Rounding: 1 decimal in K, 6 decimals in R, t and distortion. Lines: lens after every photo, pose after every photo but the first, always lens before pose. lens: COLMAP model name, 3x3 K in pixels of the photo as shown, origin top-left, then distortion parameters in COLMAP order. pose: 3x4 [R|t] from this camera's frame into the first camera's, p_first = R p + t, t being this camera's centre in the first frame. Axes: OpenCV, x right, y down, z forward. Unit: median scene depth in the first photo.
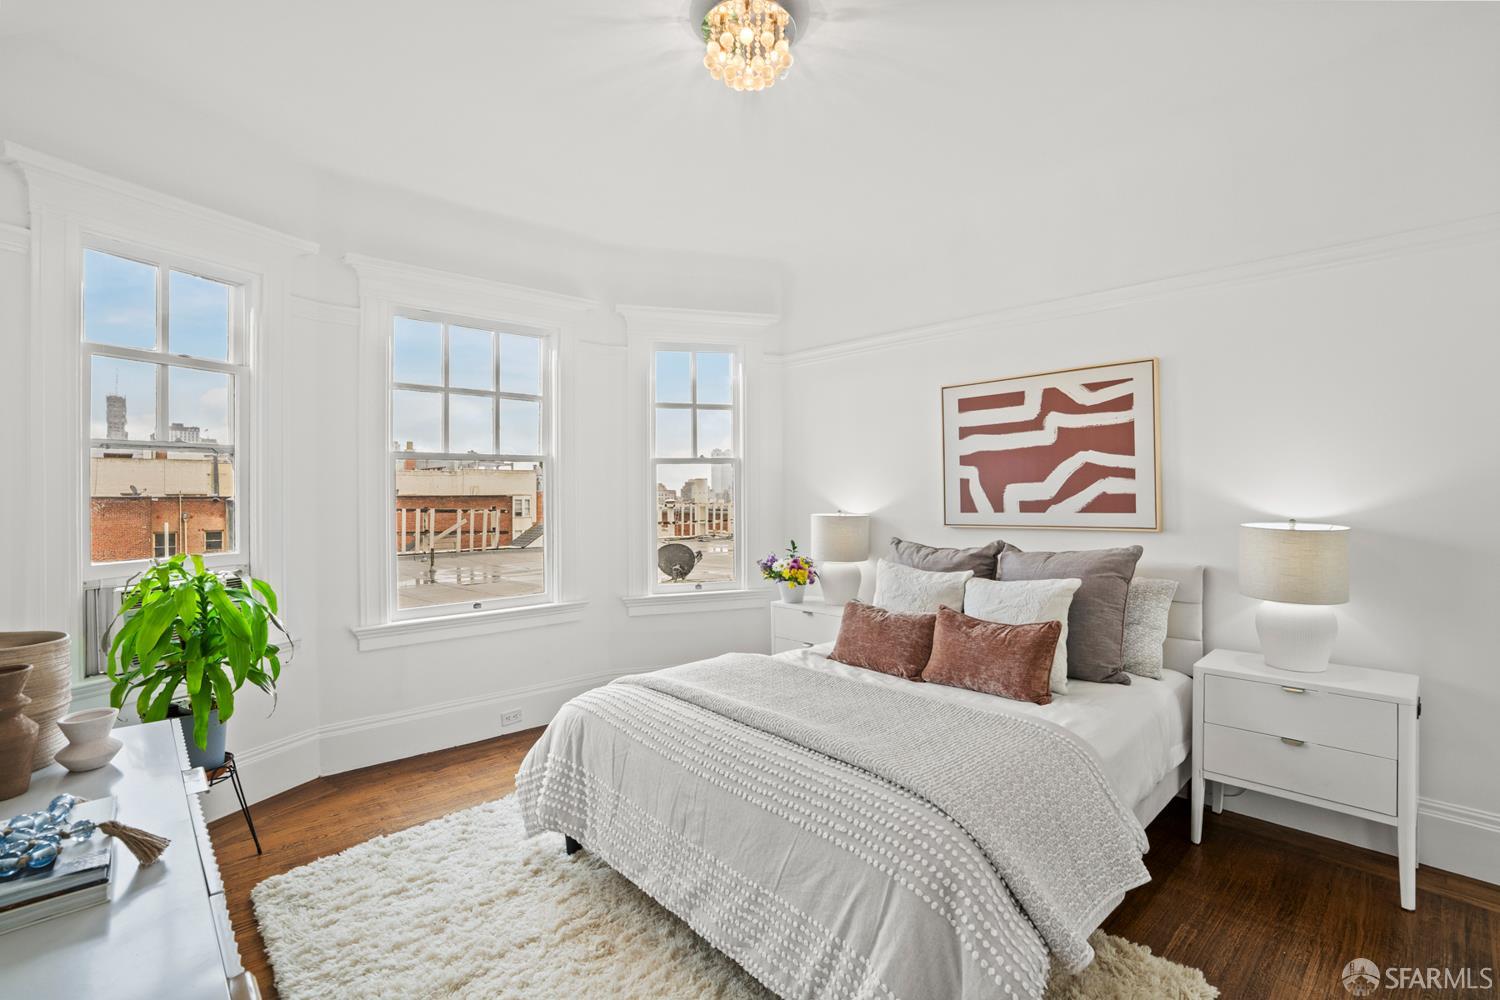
lens RADIAL K [[689.4, 0, 759.3], [0, 689.4, 495.6], [0, 0, 1]] dist [-0.031087, -0.000147]
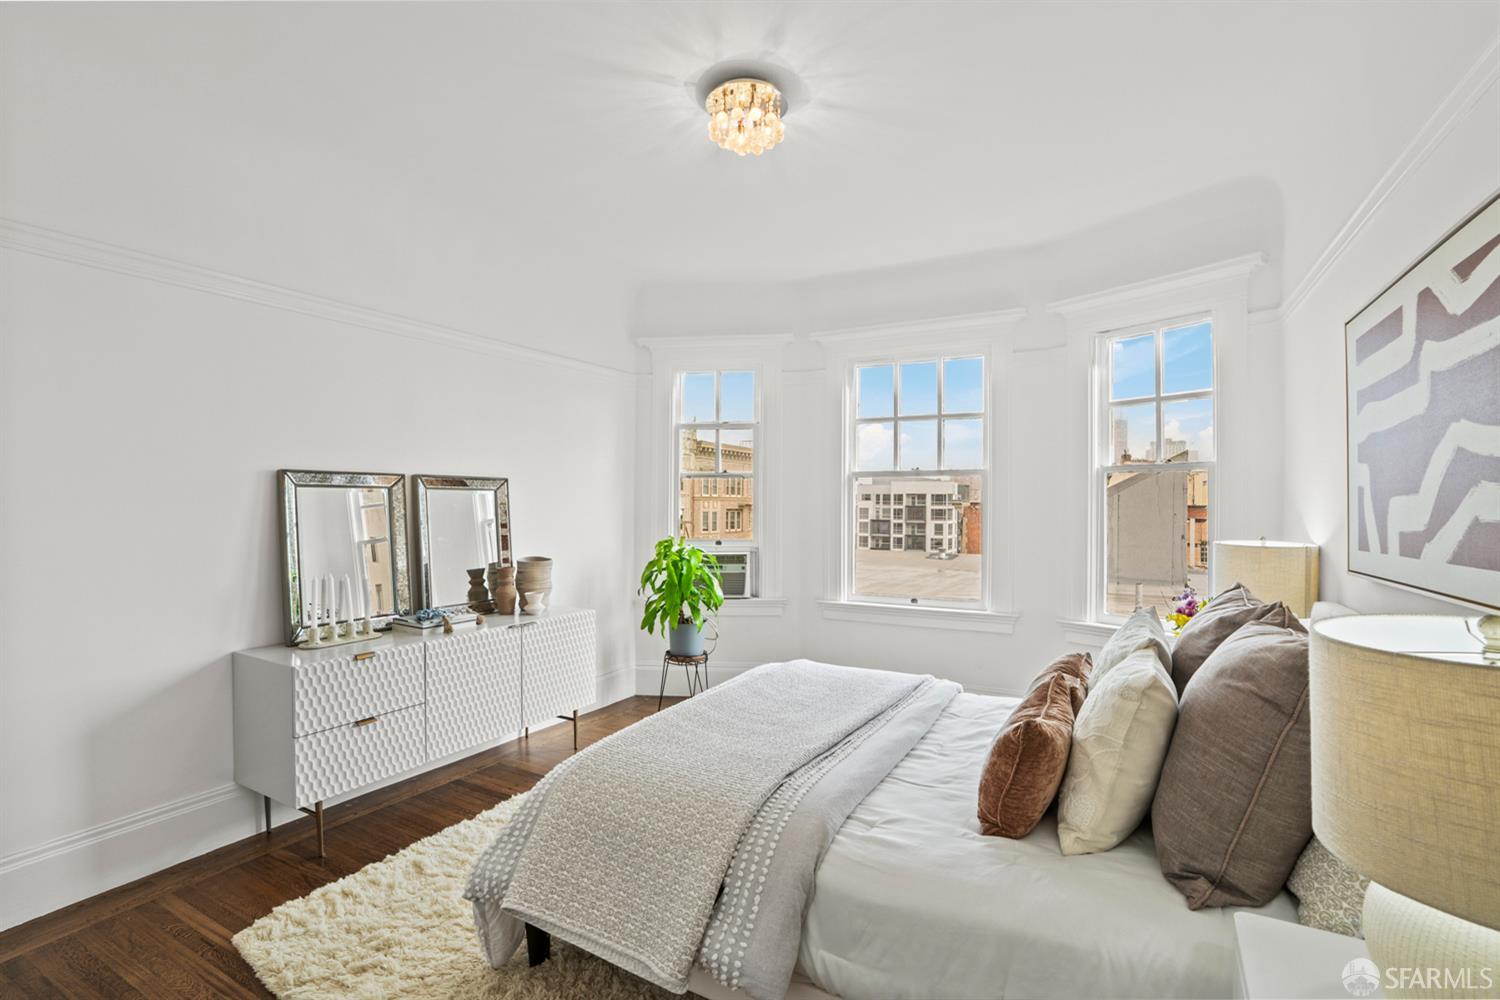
lens RADIAL K [[689.4, 0, 763.3], [0, 689.4, 498.1], [0, 0, 1]] dist [-0.031087, -0.000147]
pose [[0.327633, 0.001574, -0.944804, 0.517836], [-0.012299, 0.999921, -0.002599, -0.006623], [0.944725, 0.012472, 0.327626, 0.312536]]
